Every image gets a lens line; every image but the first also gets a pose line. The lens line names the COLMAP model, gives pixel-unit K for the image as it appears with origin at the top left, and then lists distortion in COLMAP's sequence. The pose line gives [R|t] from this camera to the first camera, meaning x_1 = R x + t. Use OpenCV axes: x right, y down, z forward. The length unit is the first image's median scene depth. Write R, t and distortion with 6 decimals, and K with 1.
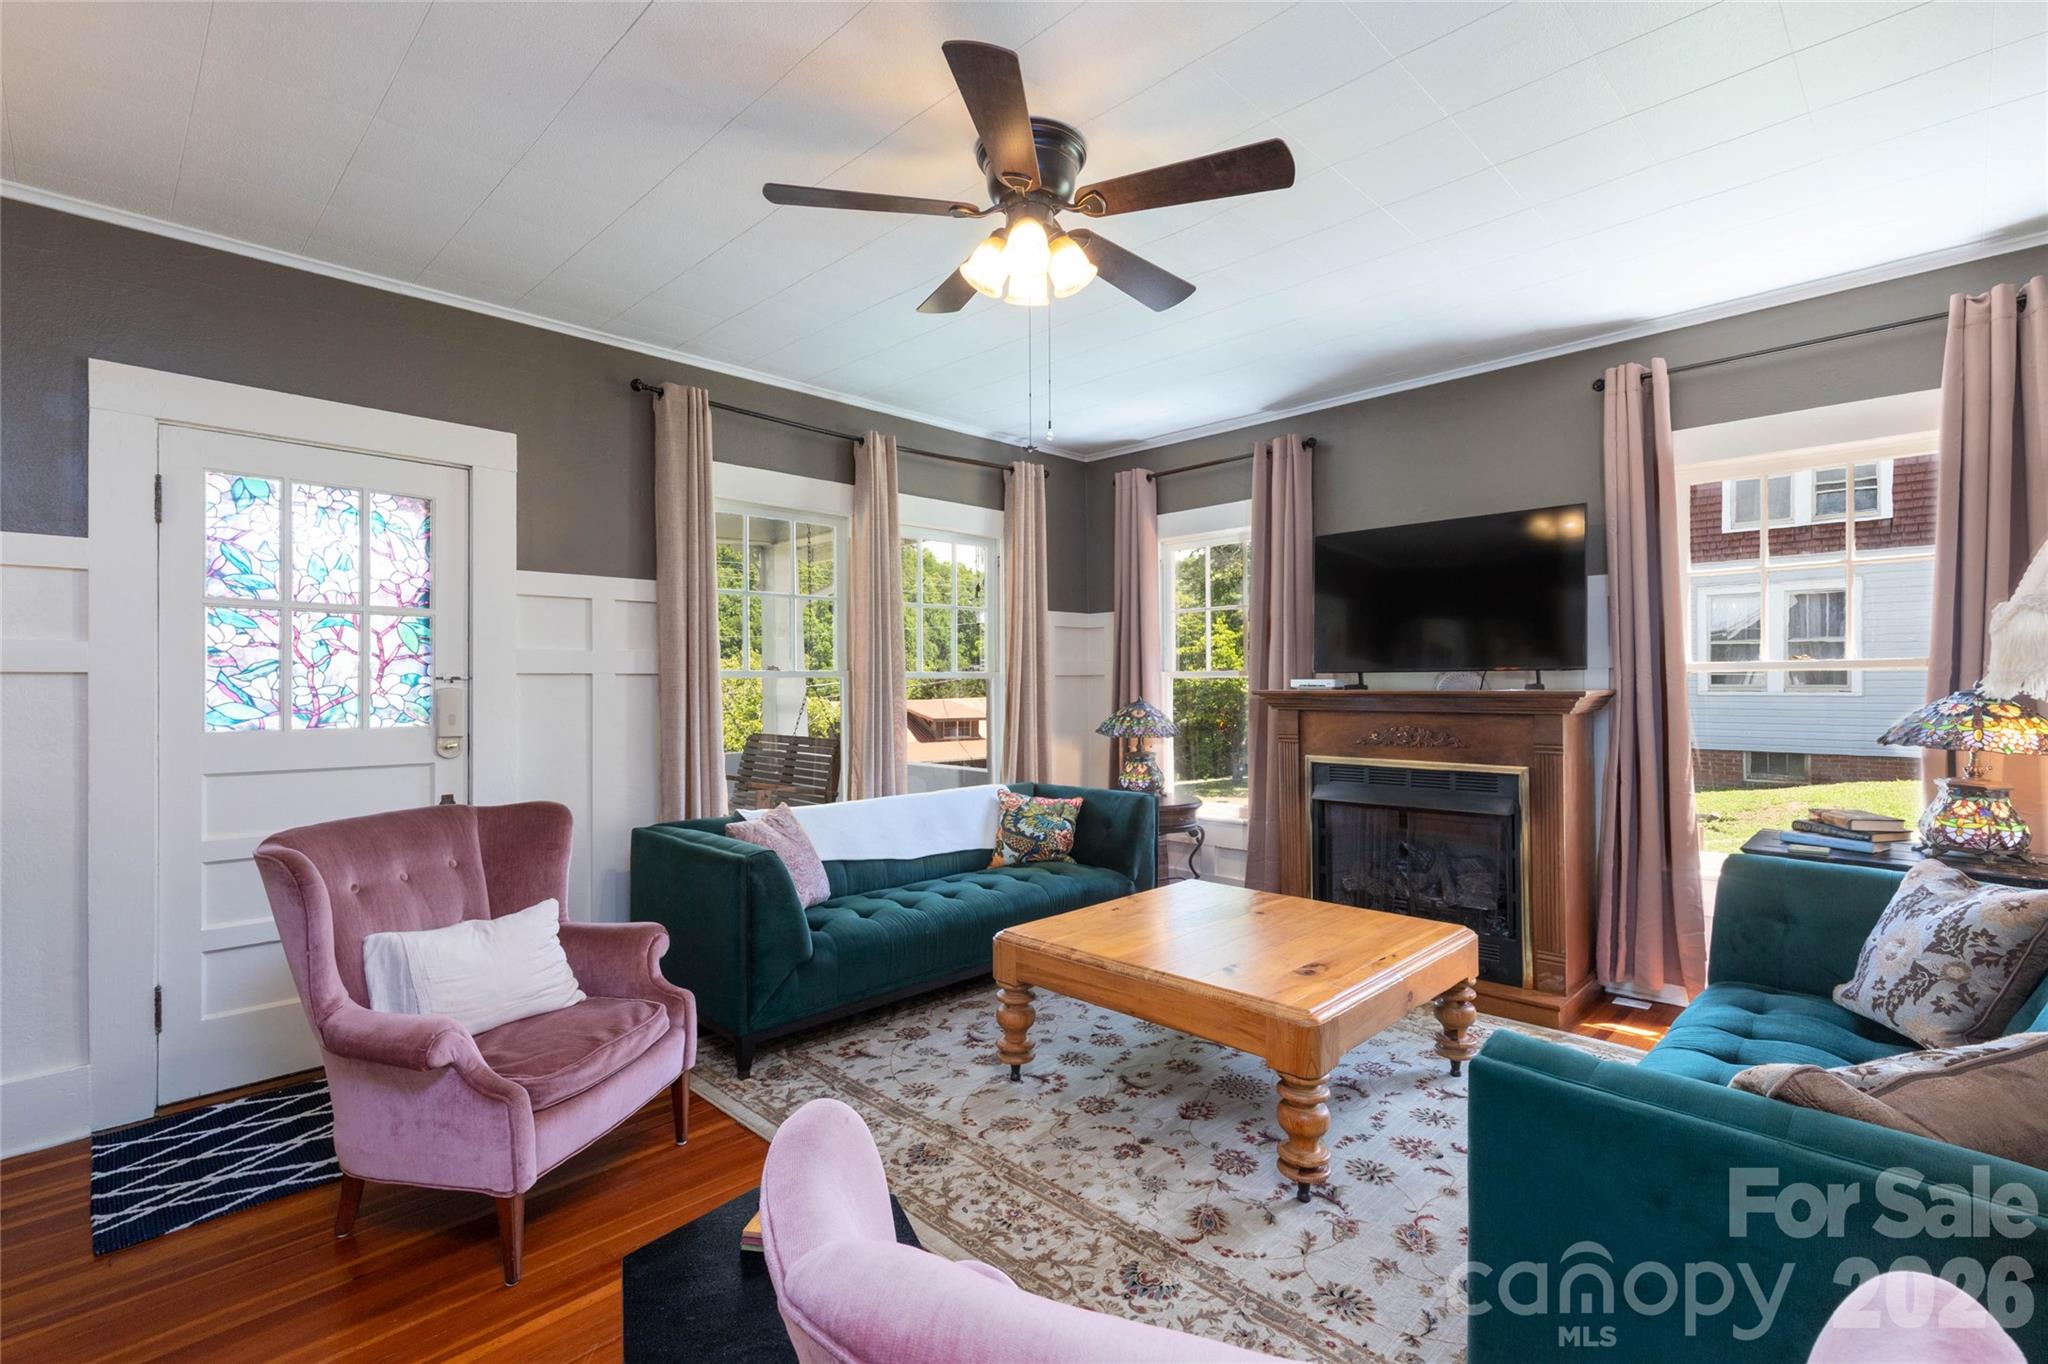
lens RADIAL K [[897.4, 0, 1024.0], [0, 897.4, 682.0], [0, 0, 1]] dist [0.000320, 0.000296]
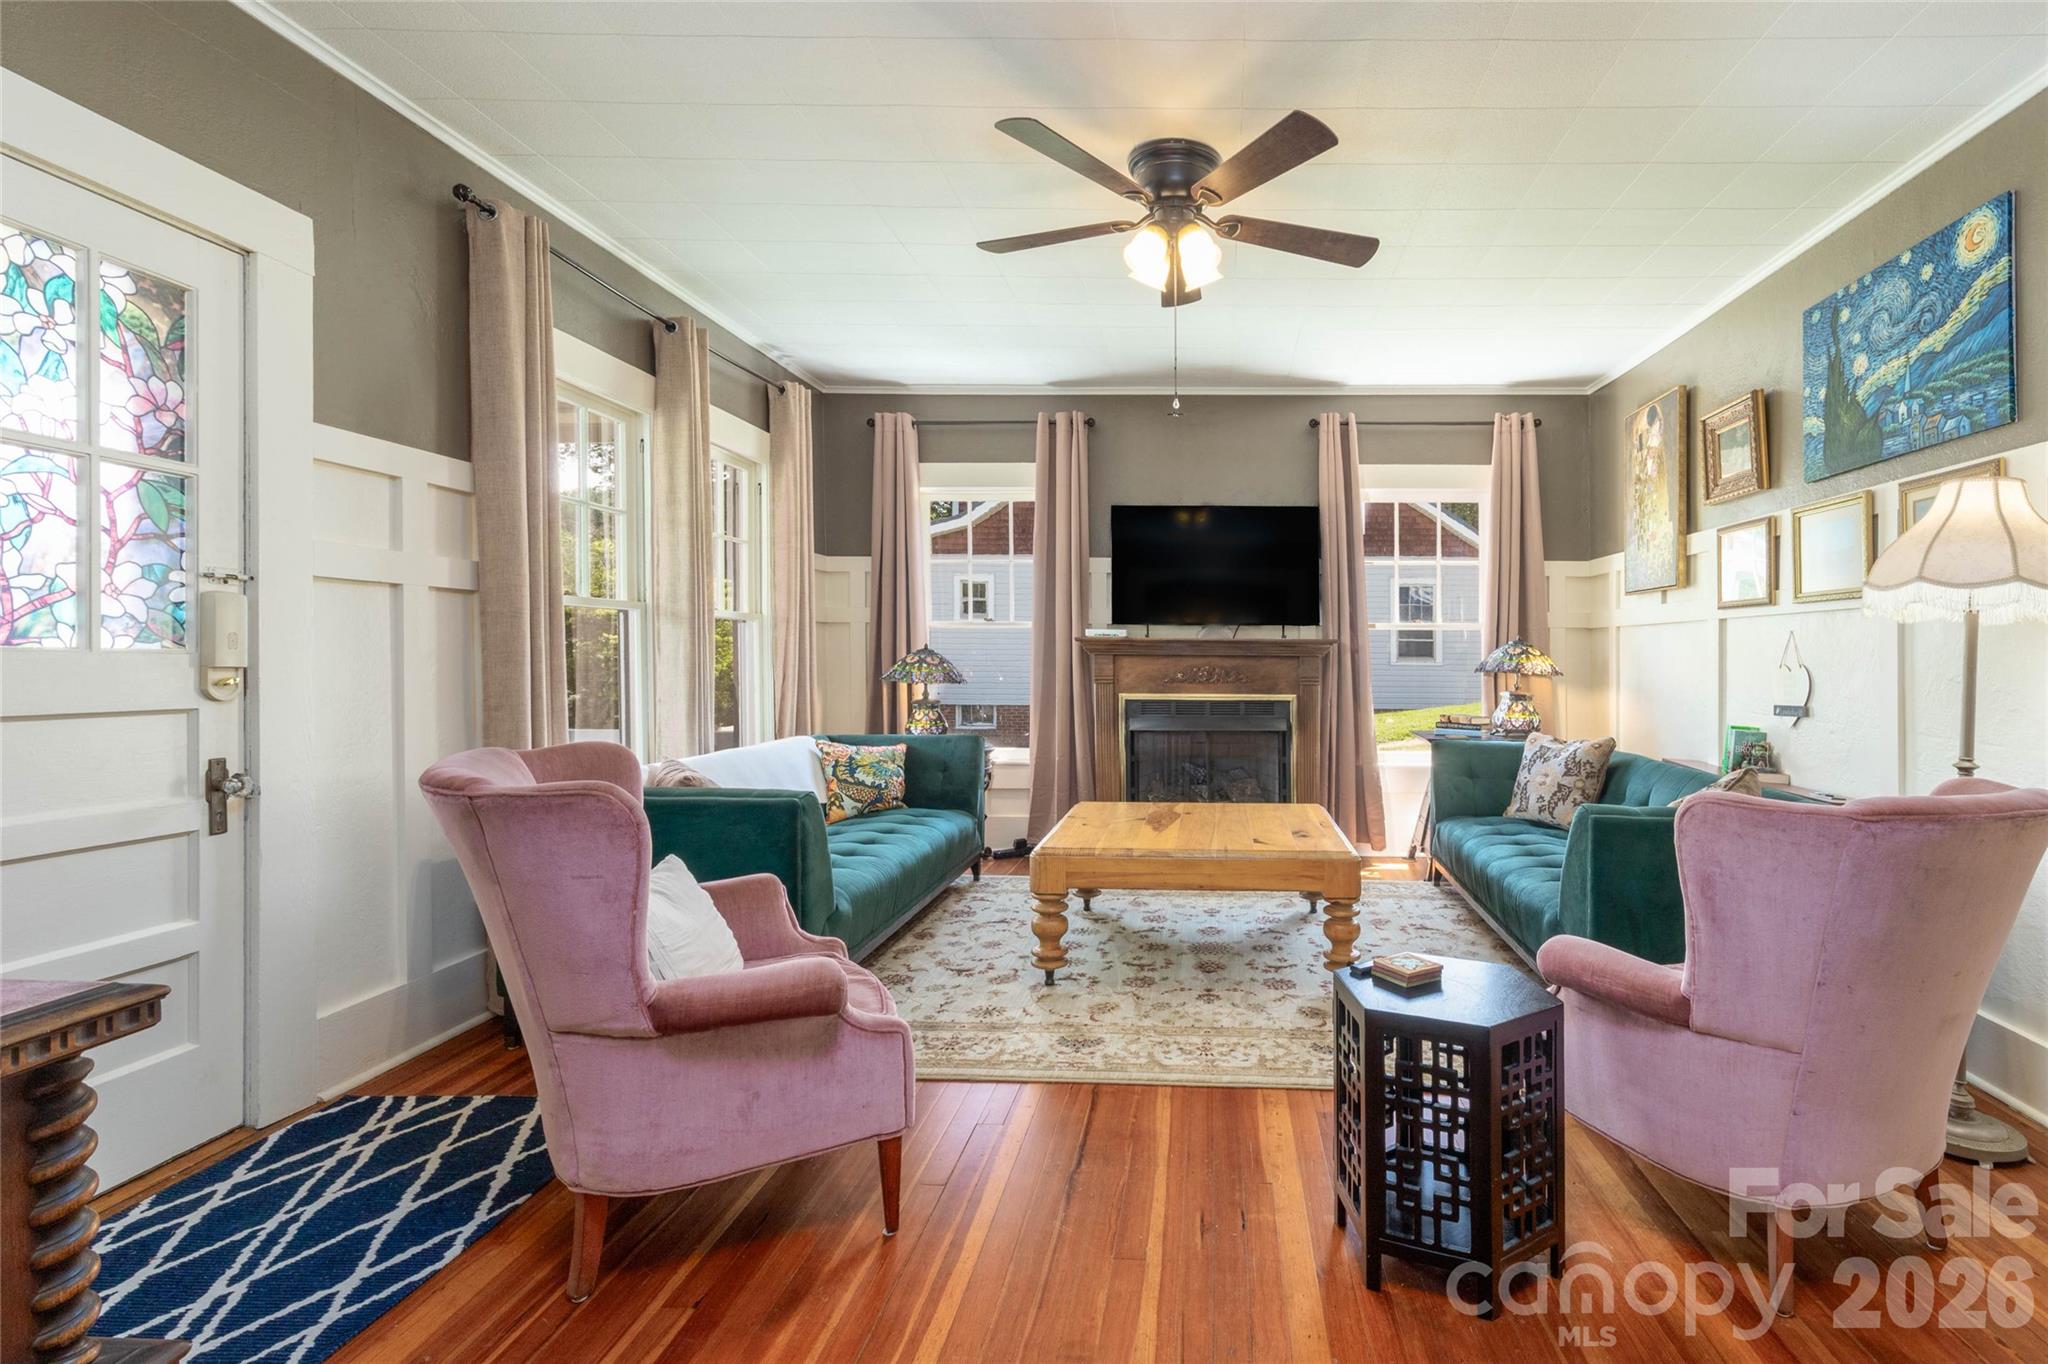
lens RADIAL K [[955.8, 0, 1167.1], [0, 955.8, 646.3], [0, 0, 1]] dist [0.000091, 0.000280]
pose [[0.749096, 0.018815, 0.662194, -0.562176], [-0.014073, 0.999823, -0.012488, 0.042985], [-0.662312, 0.000036, 0.749228, 0.043382]]
